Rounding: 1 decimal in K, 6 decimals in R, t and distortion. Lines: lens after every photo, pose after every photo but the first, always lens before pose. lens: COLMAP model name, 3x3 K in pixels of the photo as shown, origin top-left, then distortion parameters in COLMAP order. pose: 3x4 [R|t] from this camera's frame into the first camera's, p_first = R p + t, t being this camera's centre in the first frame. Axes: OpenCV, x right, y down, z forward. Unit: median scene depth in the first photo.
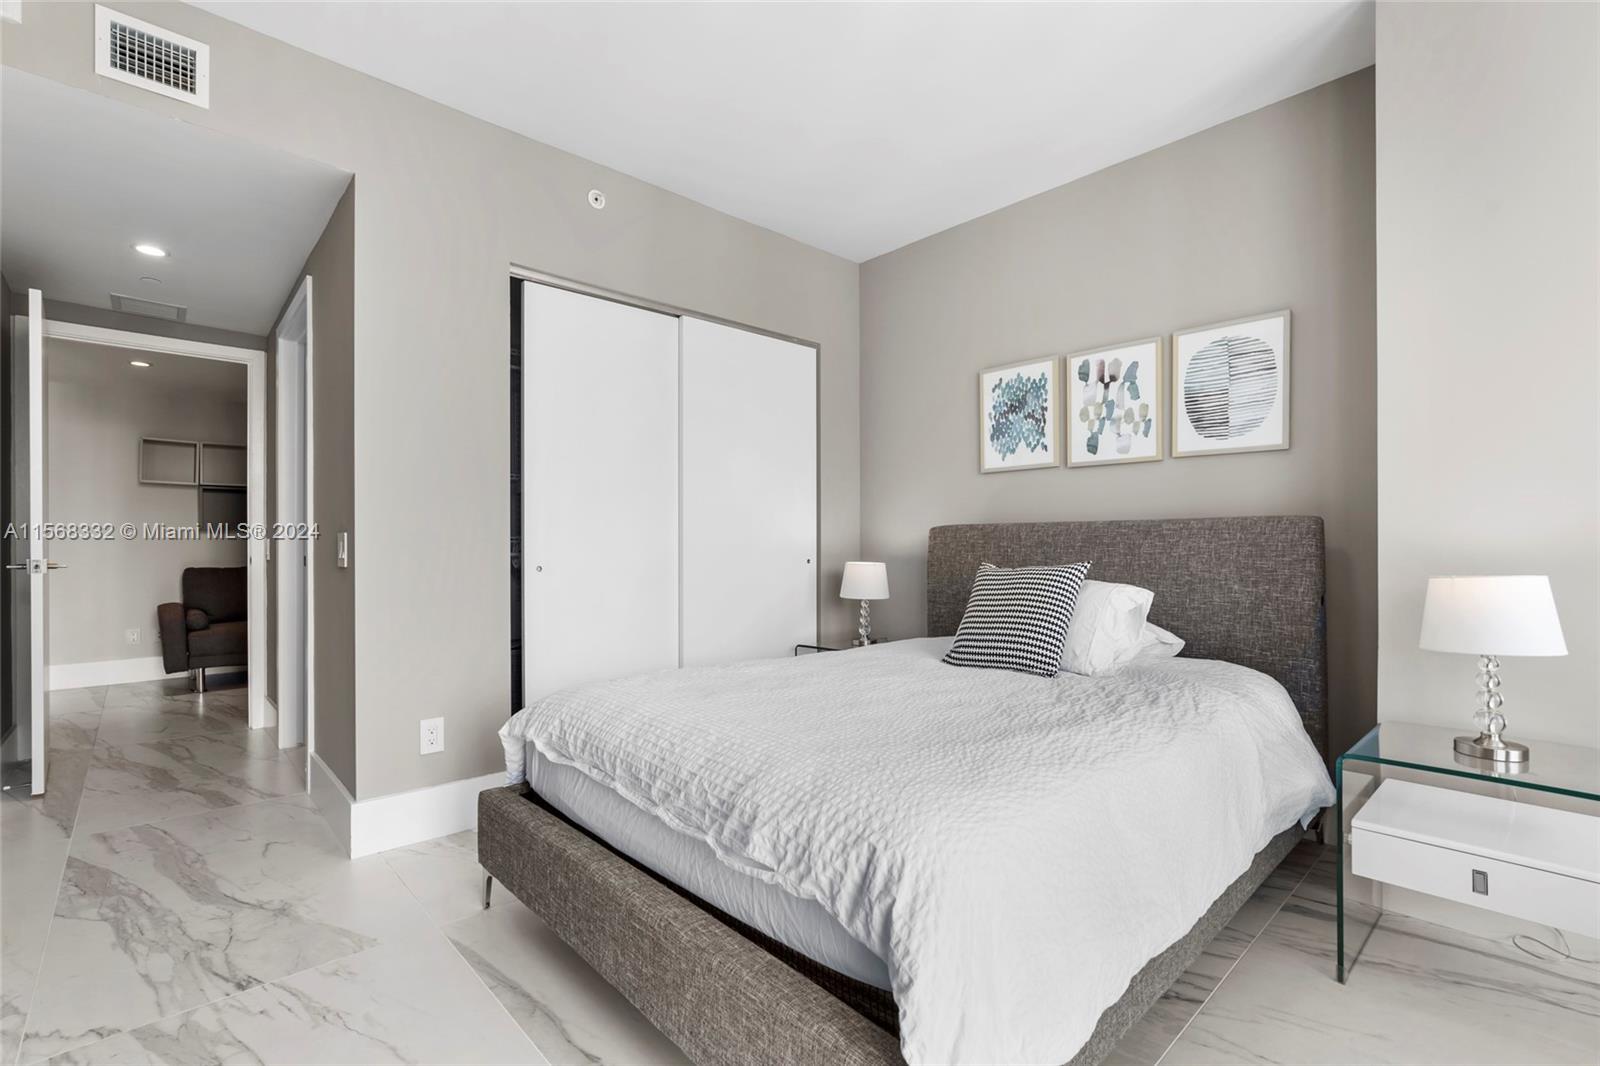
lens RADIAL K [[708.2, 0, 801.8], [0, 708.2, 536.0], [0, 0, 1]] dist [-0.007187, 0.000485]
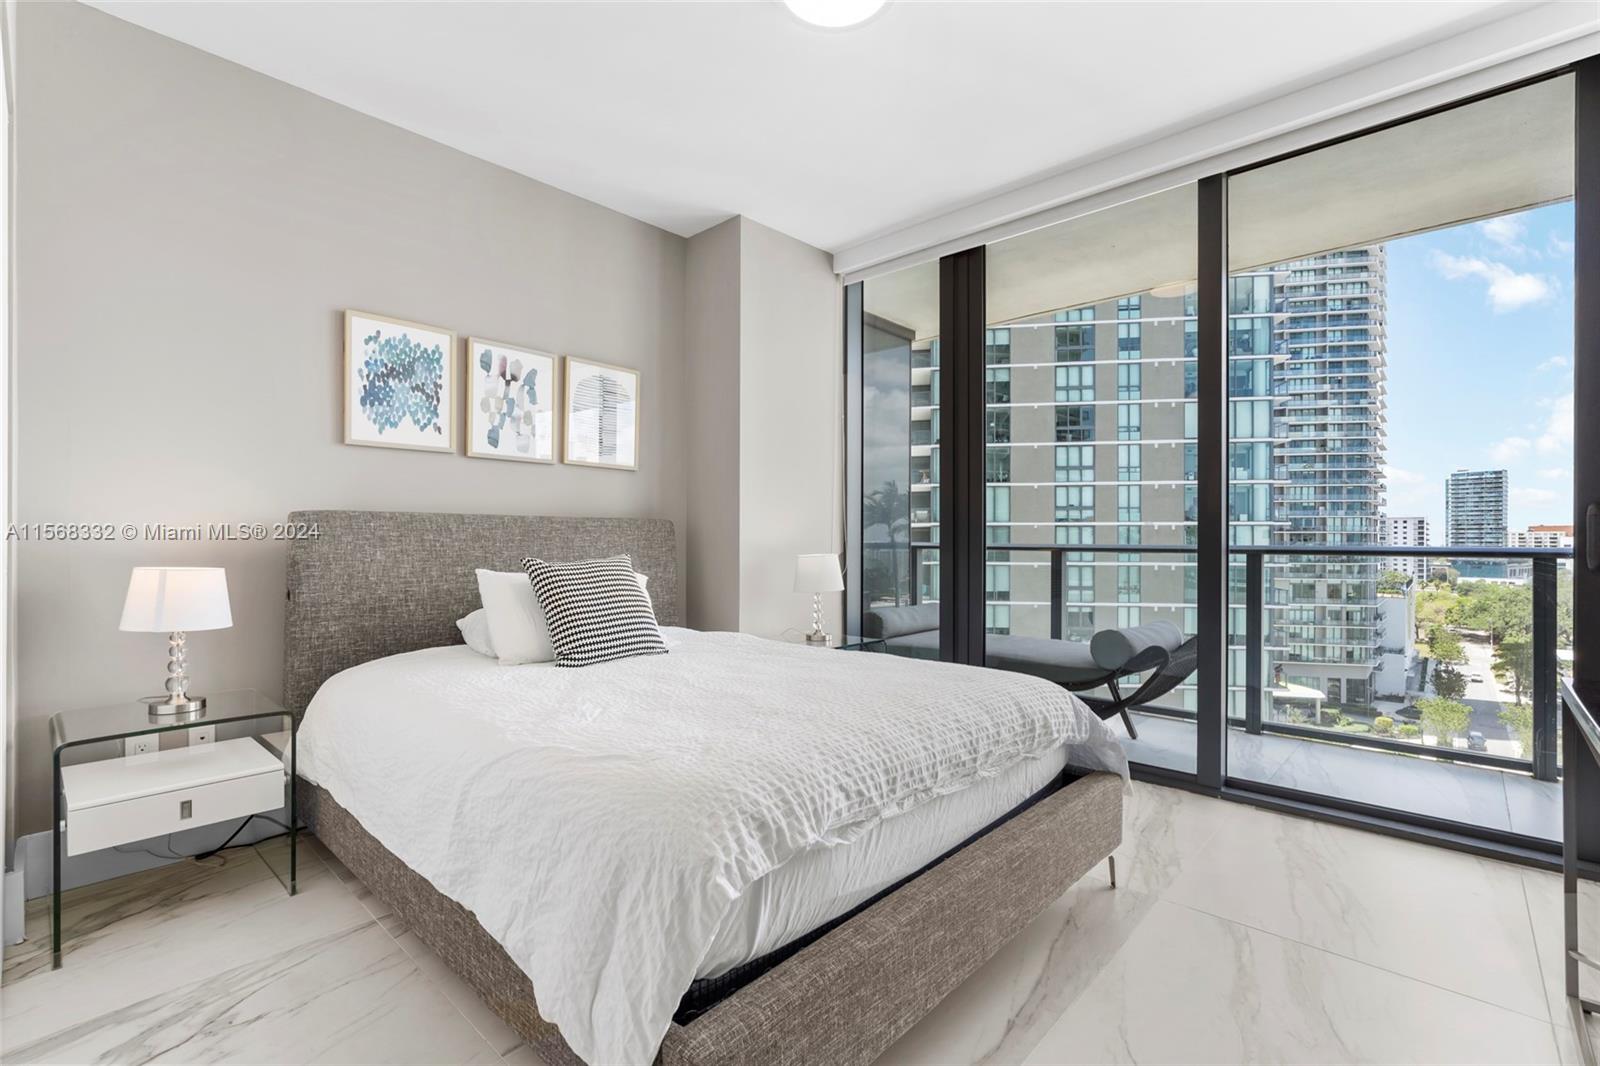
lens RADIAL K [[708.2, 0, 801.8], [0, 708.2, 536.0], [0, 0, 1]] dist [-0.007187, 0.000485]
pose [[-0.062029, 0.007219, 0.998048, -0.575892], [-0.014369, 0.999864, -0.008125, 0.010085], [-0.997971, -0.014845, -0.061917, 0.598133]]
